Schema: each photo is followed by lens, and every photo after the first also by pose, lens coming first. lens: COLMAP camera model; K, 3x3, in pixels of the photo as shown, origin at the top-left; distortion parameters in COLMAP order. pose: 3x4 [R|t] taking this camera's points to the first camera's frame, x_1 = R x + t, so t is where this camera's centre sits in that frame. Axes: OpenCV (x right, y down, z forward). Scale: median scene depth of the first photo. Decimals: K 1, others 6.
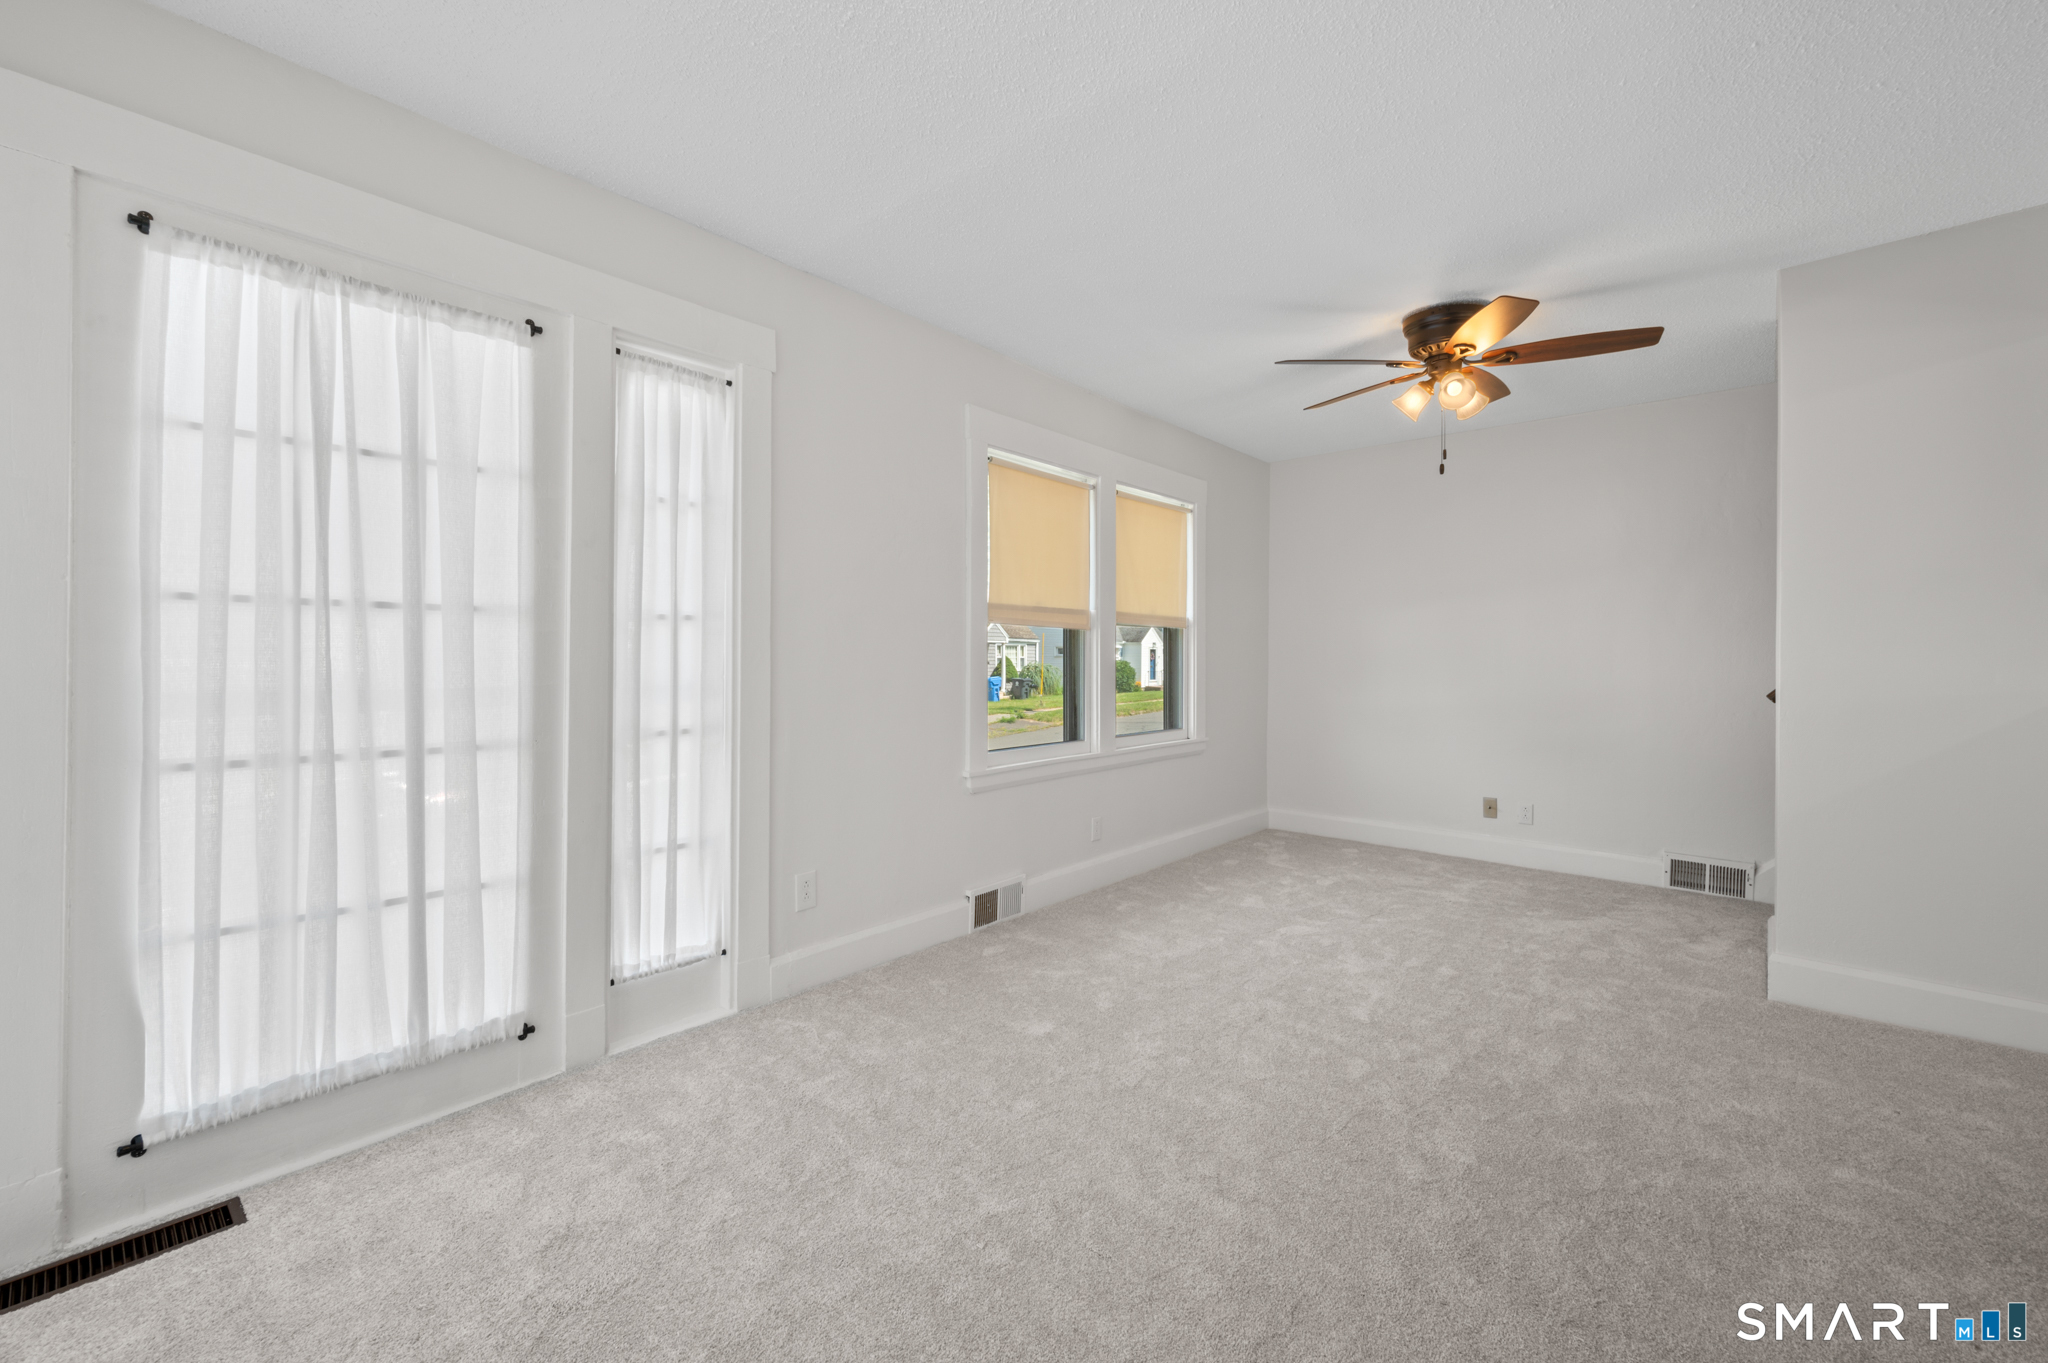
lens RADIAL K [[817.1, 0, 1027.4], [0, 817.1, 667.6], [0, 0, 1]] dist [0.000041, -0.000050]
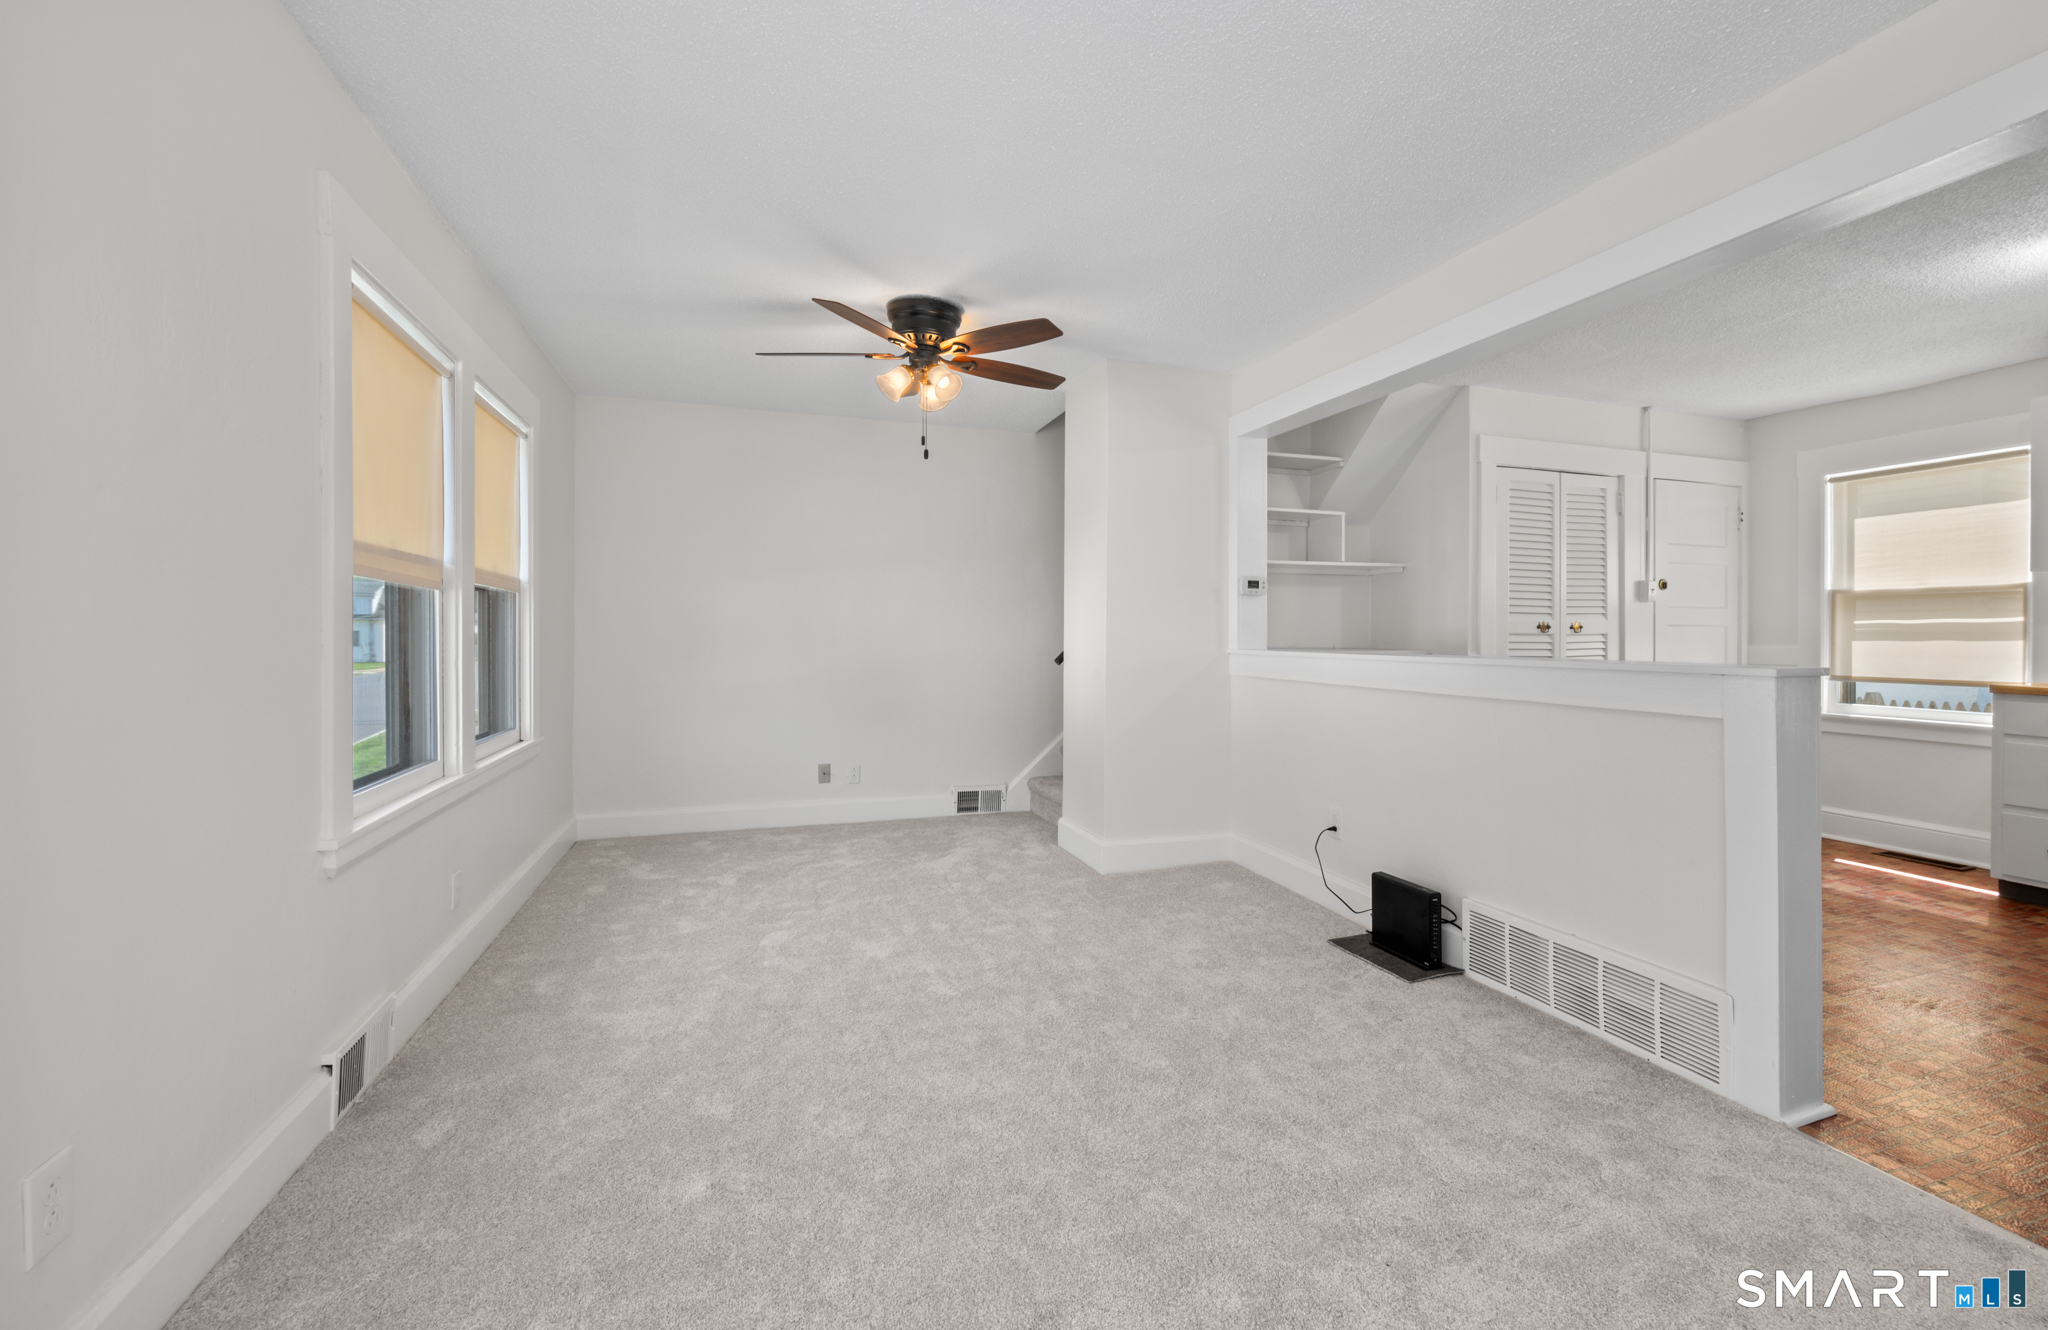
lens RADIAL K [[835.3, 0, 1018.4], [0, 835.3, 634.7], [0, 0, 1]] dist [0.000725, 0.000210]
pose [[0.507578, -0.003286, 0.861600, -0.339118], [0.011182, 0.999934, -0.002774, -0.003646], [-0.861533, 0.011043, 0.507581, 0.326141]]
